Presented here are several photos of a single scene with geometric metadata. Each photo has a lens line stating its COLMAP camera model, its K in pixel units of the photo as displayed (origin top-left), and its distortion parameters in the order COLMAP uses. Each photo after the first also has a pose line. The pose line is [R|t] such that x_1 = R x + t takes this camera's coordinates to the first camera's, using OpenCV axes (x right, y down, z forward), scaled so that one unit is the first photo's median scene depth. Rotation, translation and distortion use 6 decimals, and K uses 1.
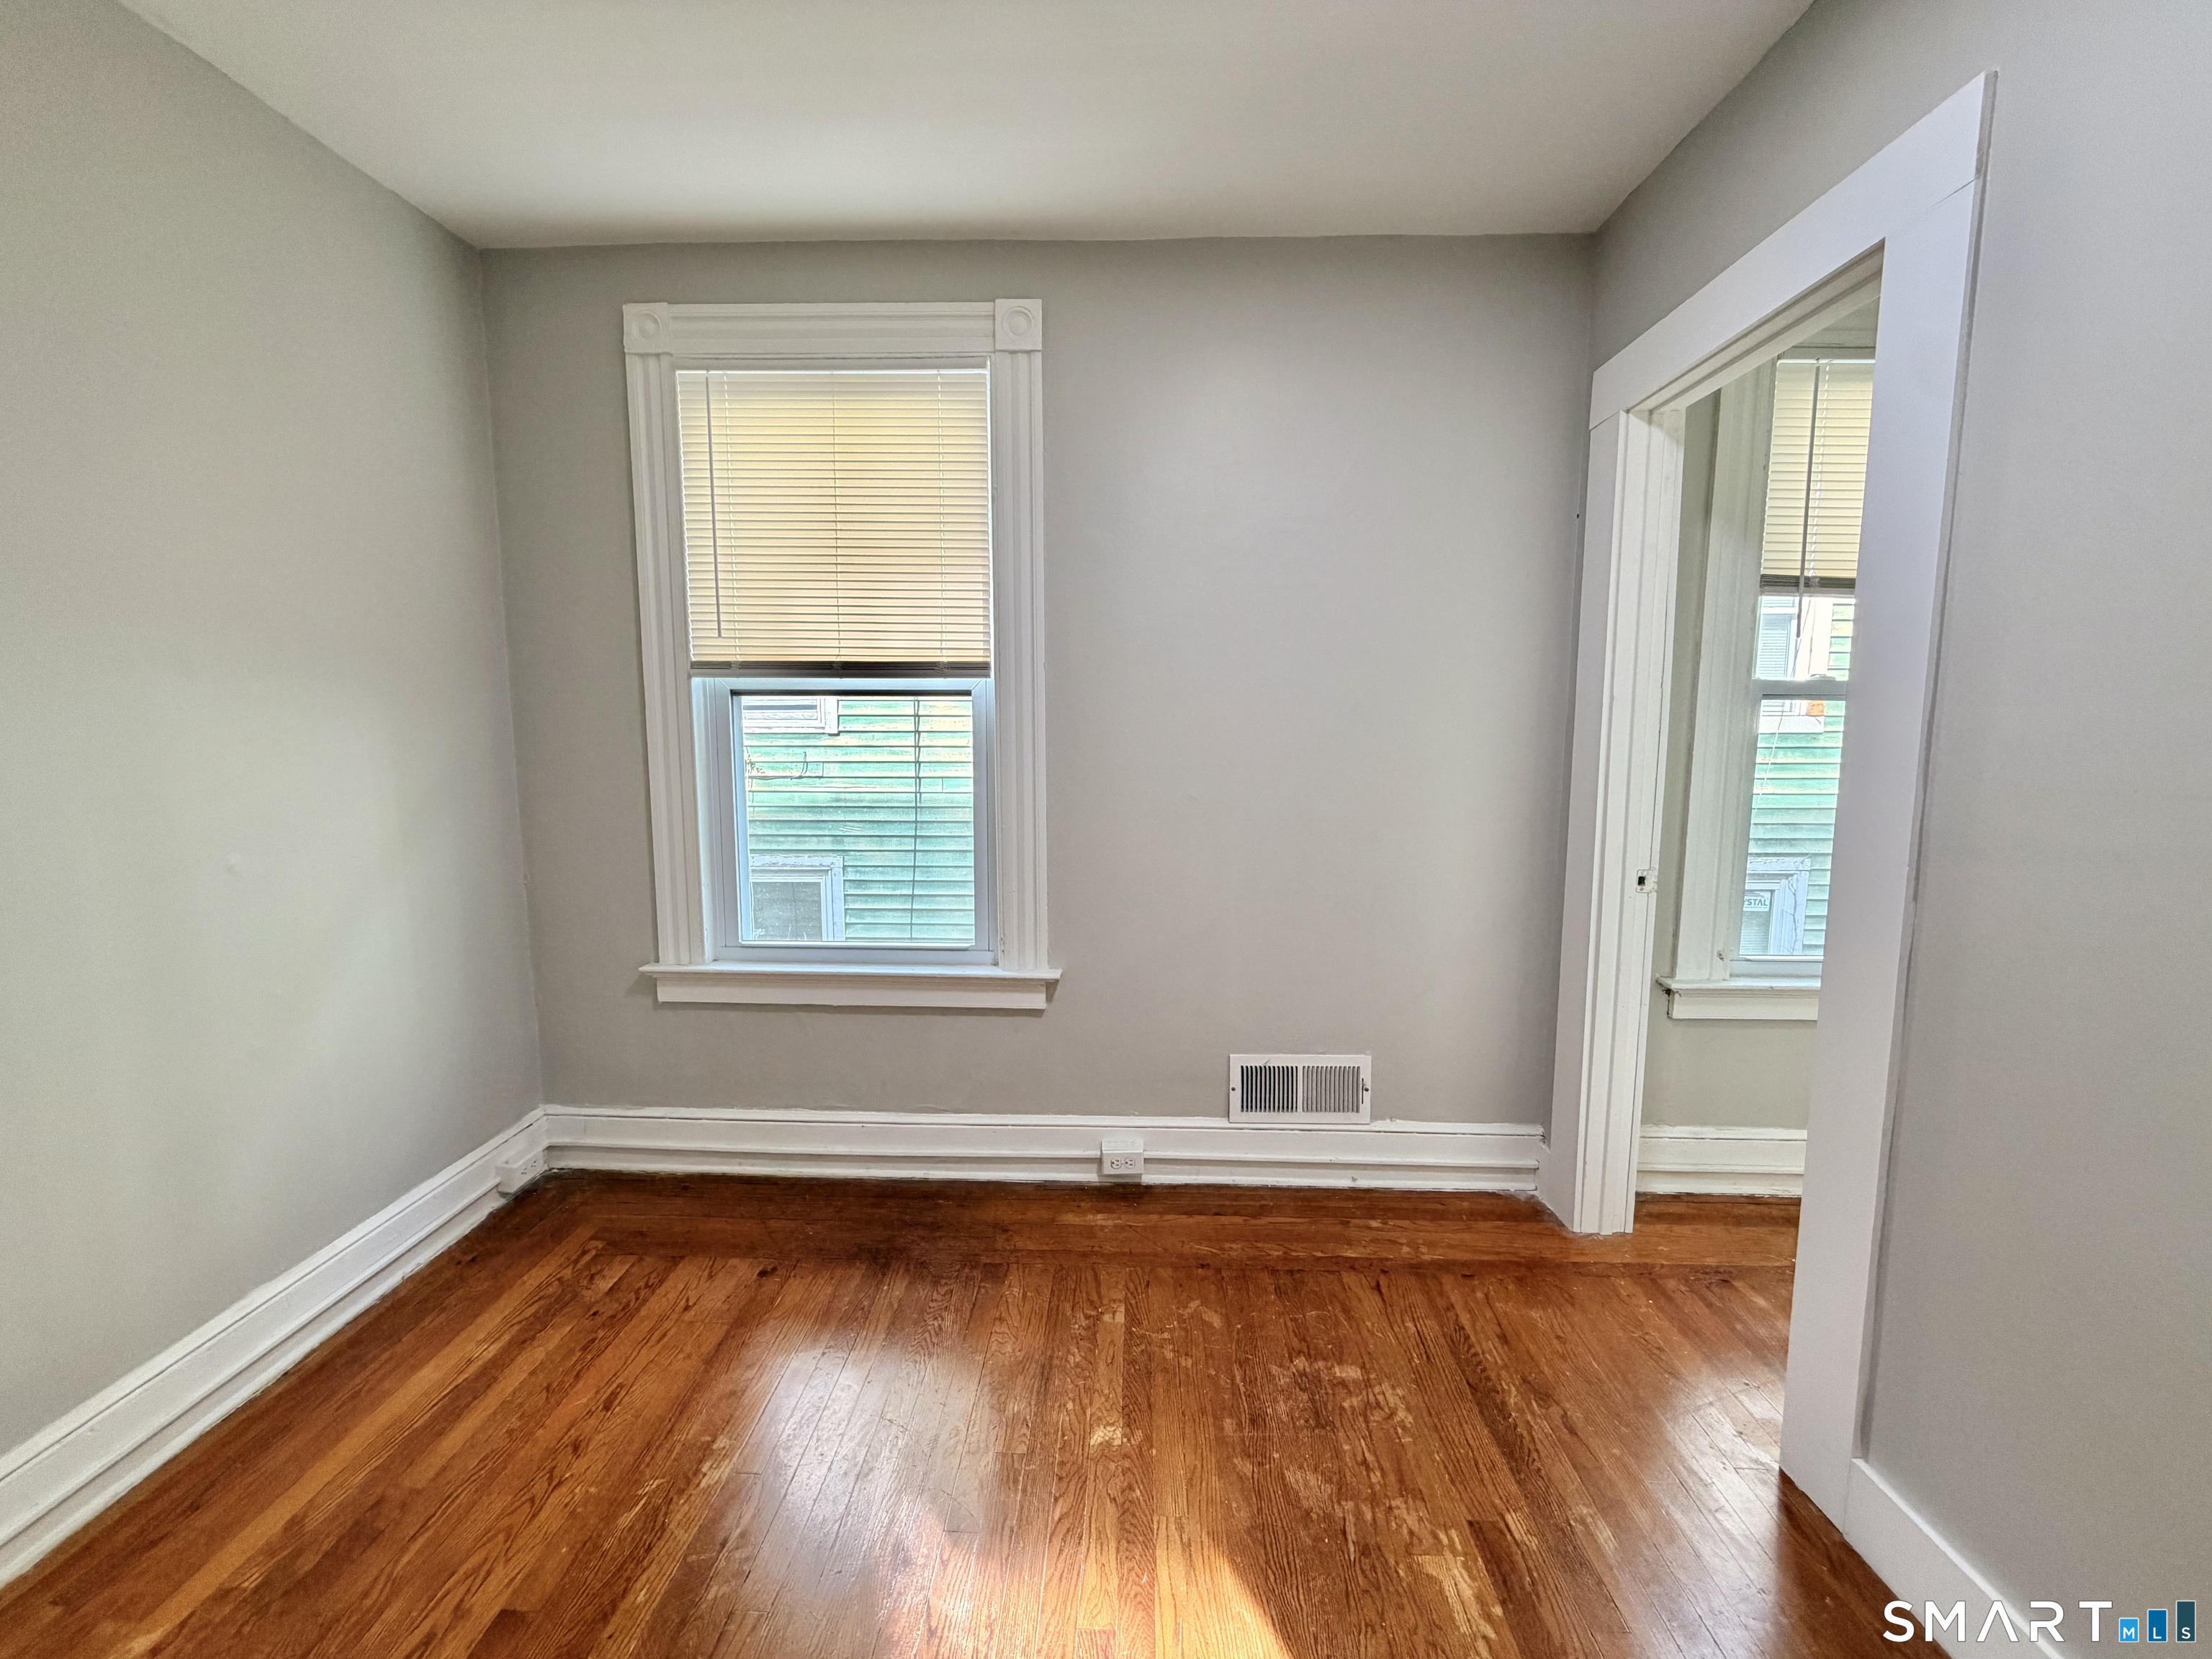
lens RADIAL K [[879.6, 0, 1100.1], [0, 879.6, 829.5], [0, 0, 1]] dist [-0.000470, -0.000703]
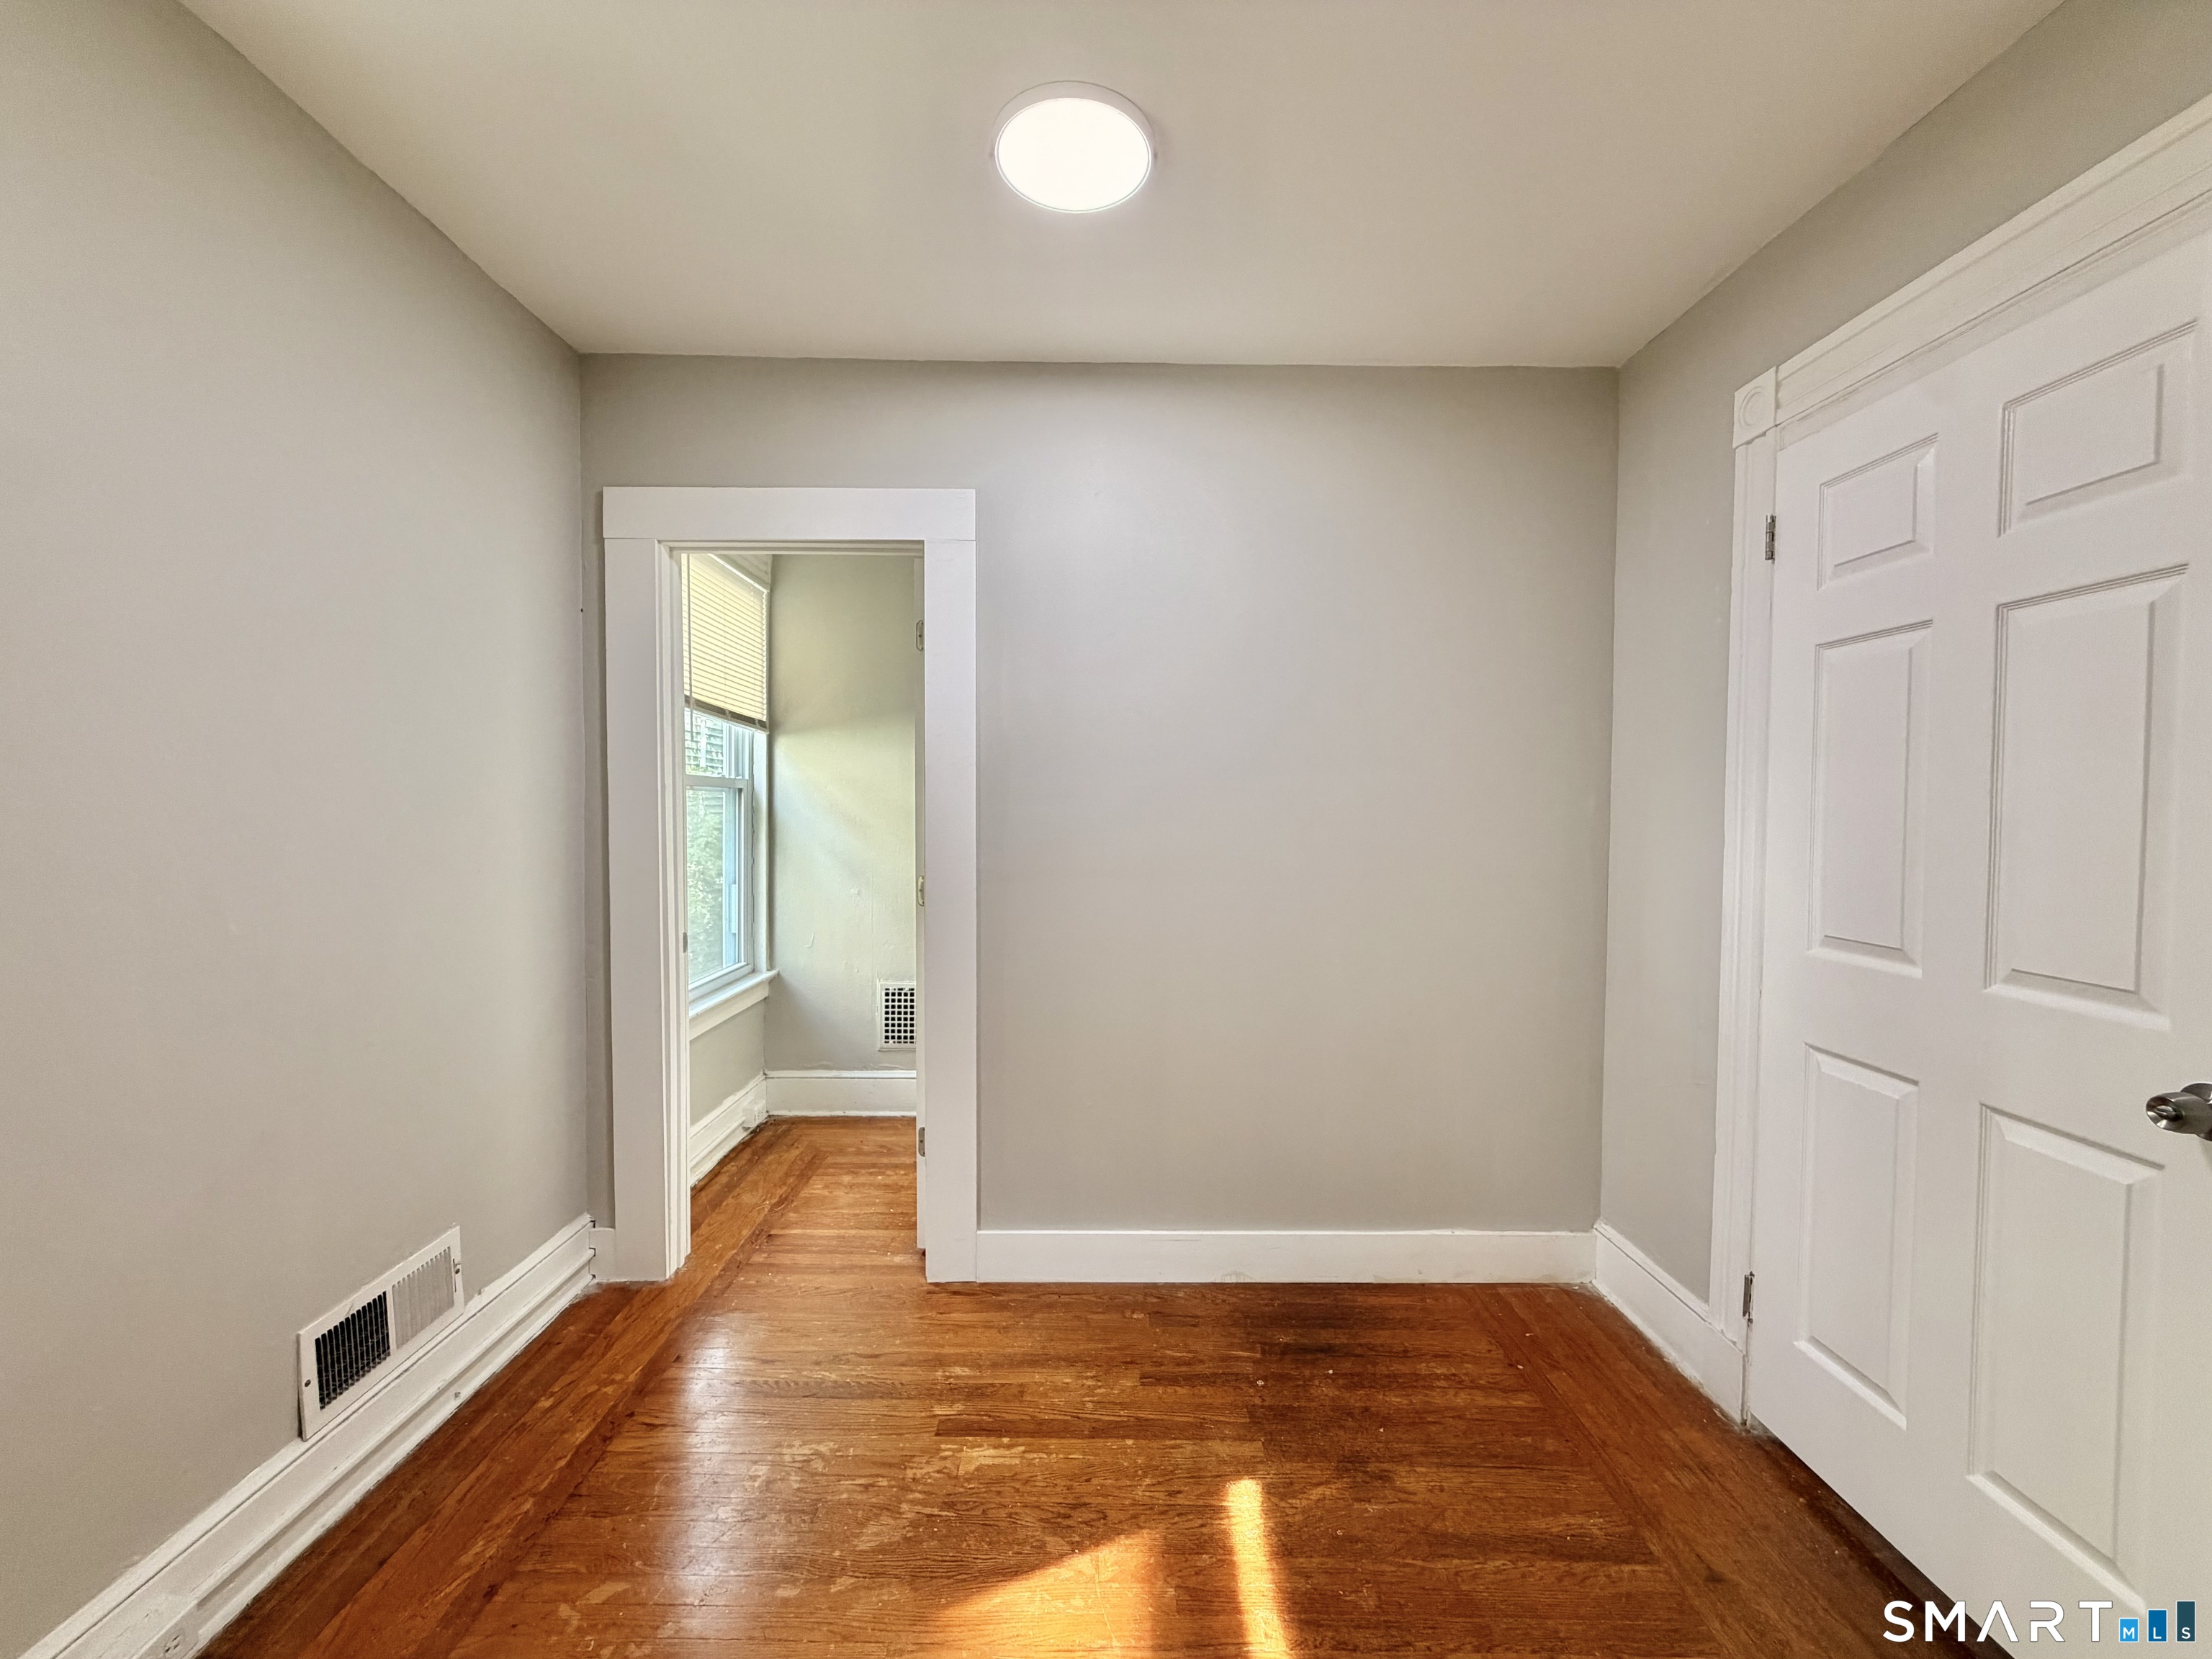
lens RADIAL K [[879.6, 0, 1095.6], [0, 879.6, 830.7], [0, 0, 1]] dist [-0.000470, -0.000703]
pose [[-0.039746, -0.026696, 0.998853, -0.593472], [0.106250, 0.993863, 0.030790, -0.070137], [-0.993545, 0.107352, -0.036665, 0.509589]]
